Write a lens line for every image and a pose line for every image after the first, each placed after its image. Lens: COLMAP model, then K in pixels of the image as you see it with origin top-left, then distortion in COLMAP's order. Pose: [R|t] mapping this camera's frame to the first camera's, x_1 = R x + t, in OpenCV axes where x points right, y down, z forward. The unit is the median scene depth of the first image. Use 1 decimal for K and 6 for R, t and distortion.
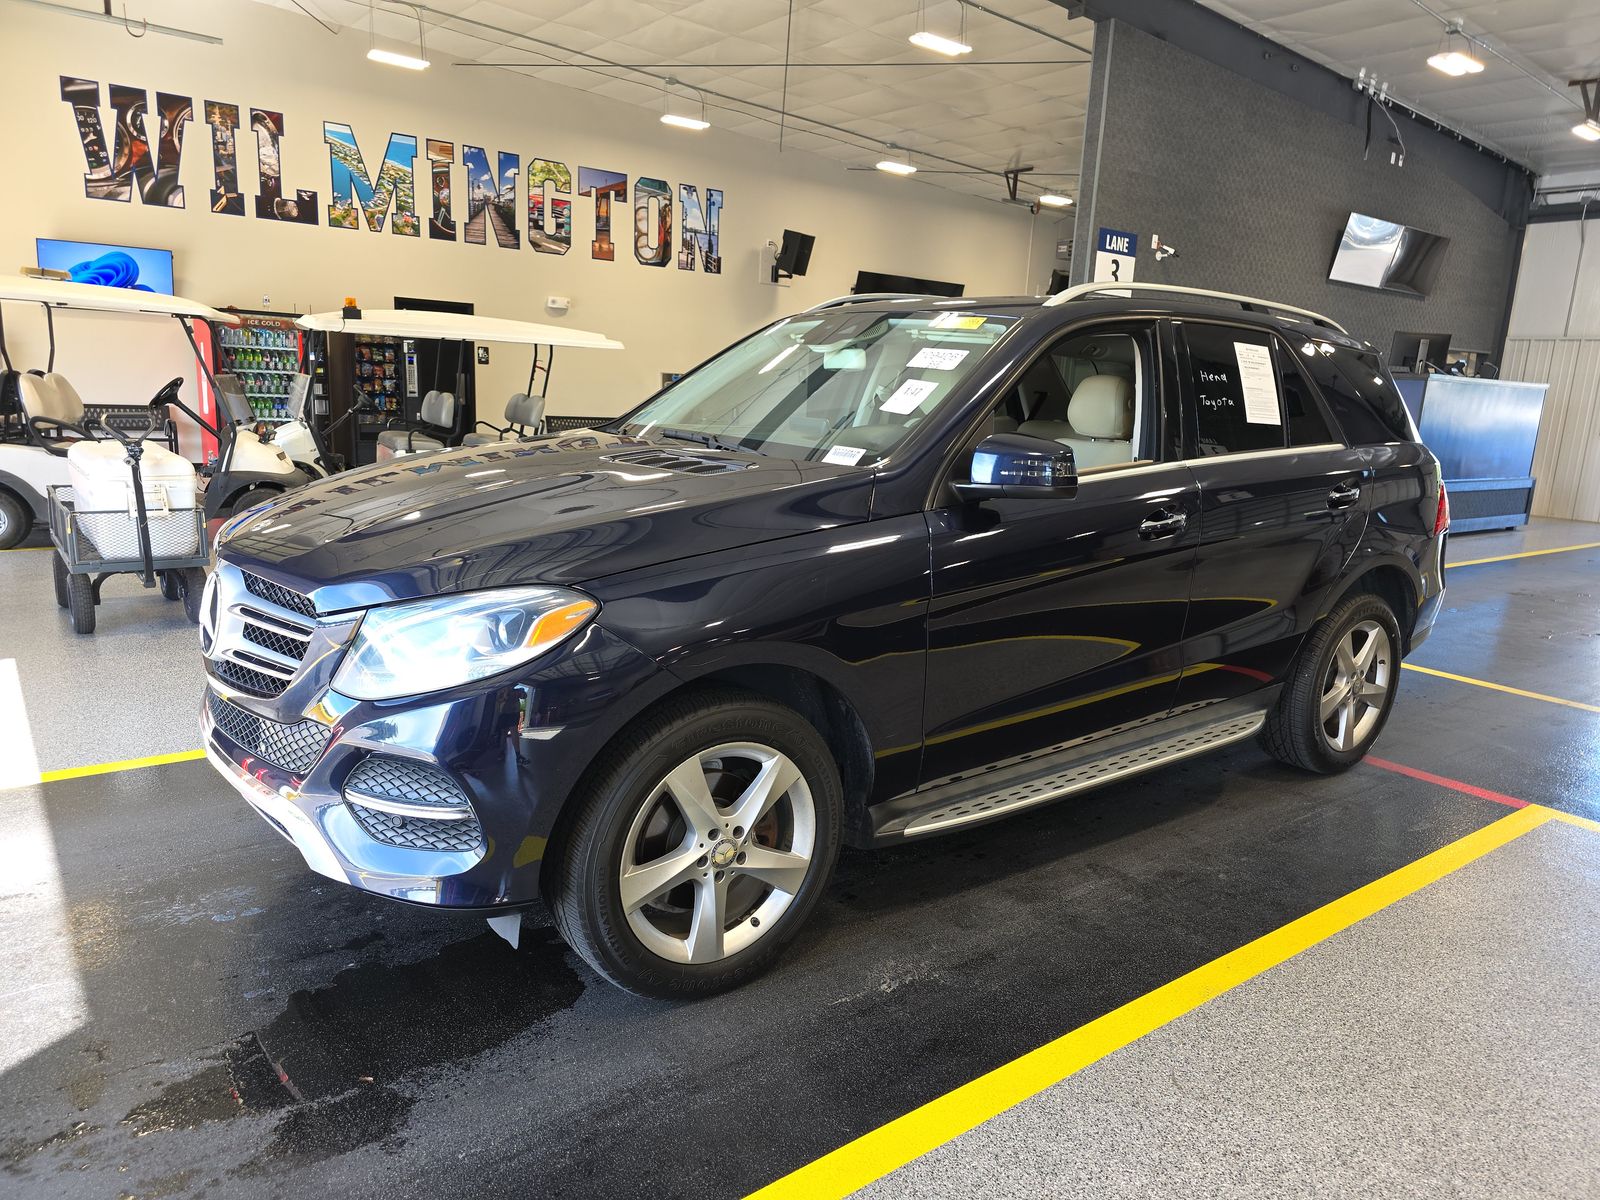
lens RADIAL K [[1074.7, 0, 806.9], [0, 1074.7, 625.6], [0, 0, 1]] dist [0.001868, -0.005780]
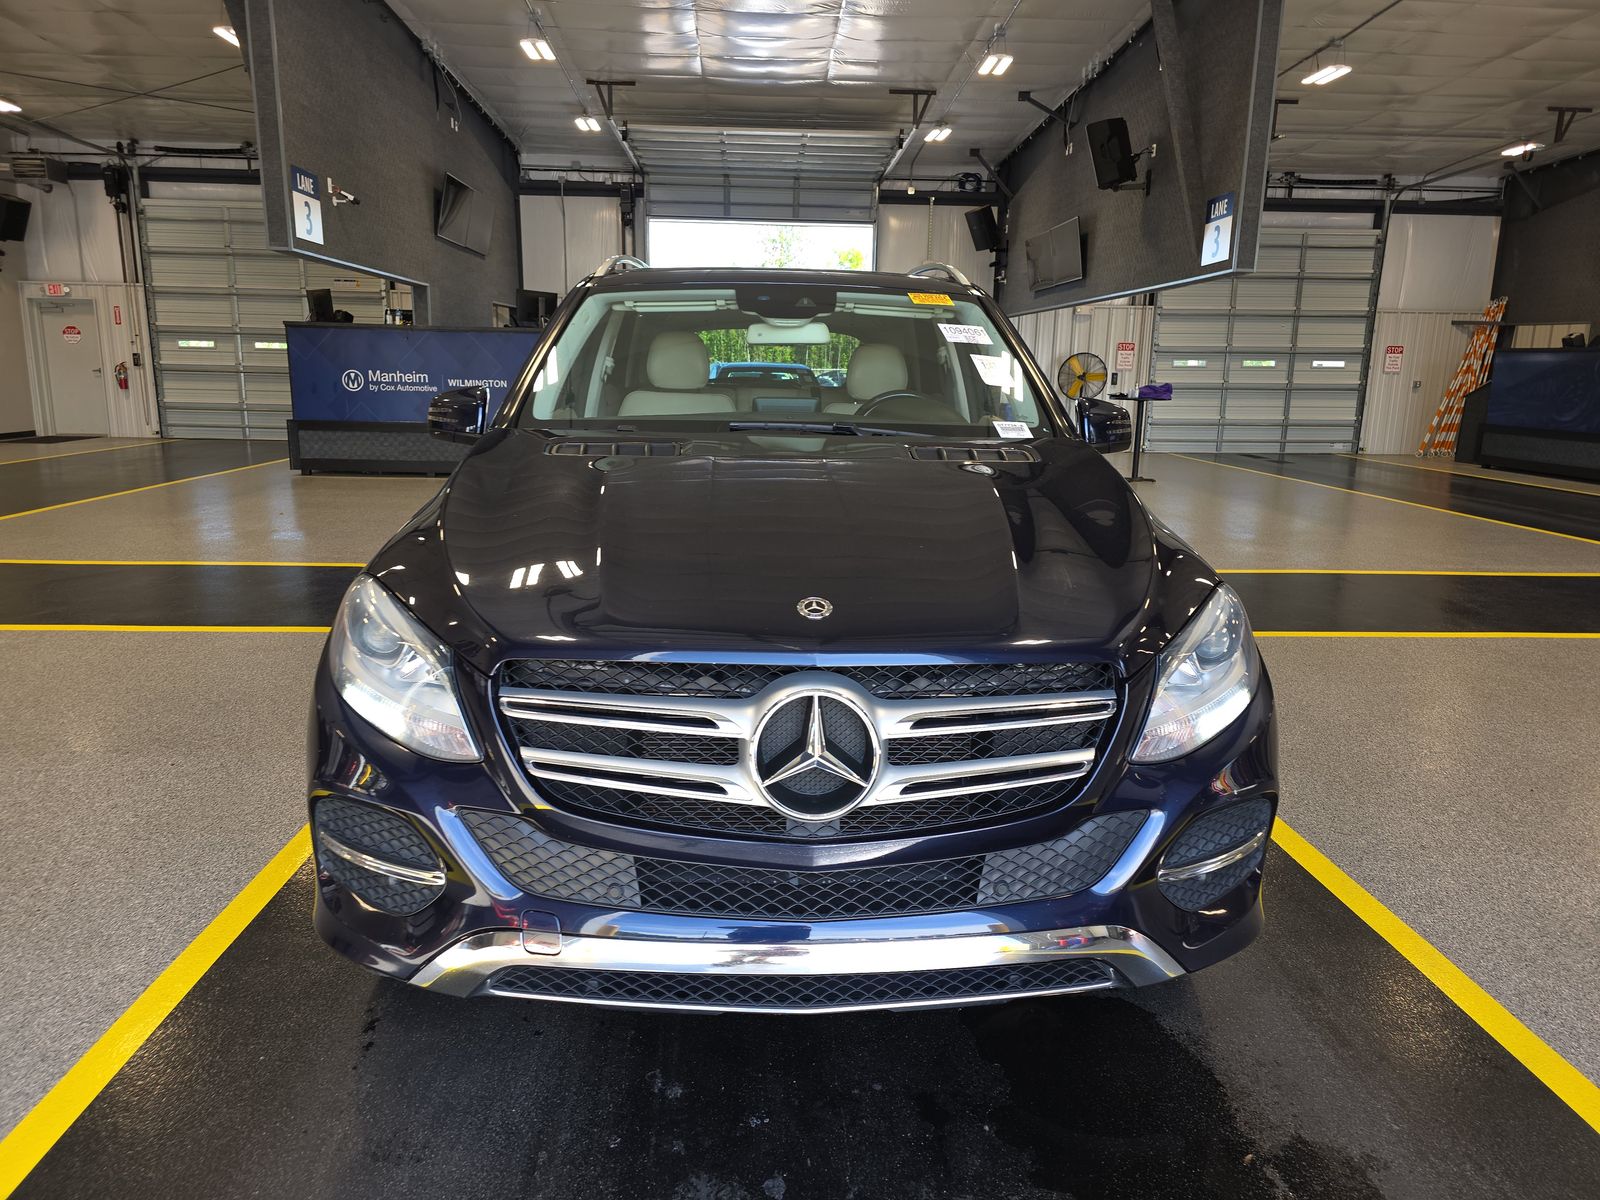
lens RADIAL K [[1085.3, 0, 800.0], [0, 1085.3, 600.0], [0, 0, 1]] dist [0.007827, 0.000969]
pose [[0.561315, -0.205012, 0.801808, -0.272234], [0.186568, 0.975239, 0.118746, -0.046000], [-0.806299, 0.082938, 0.585665, 0.158516]]
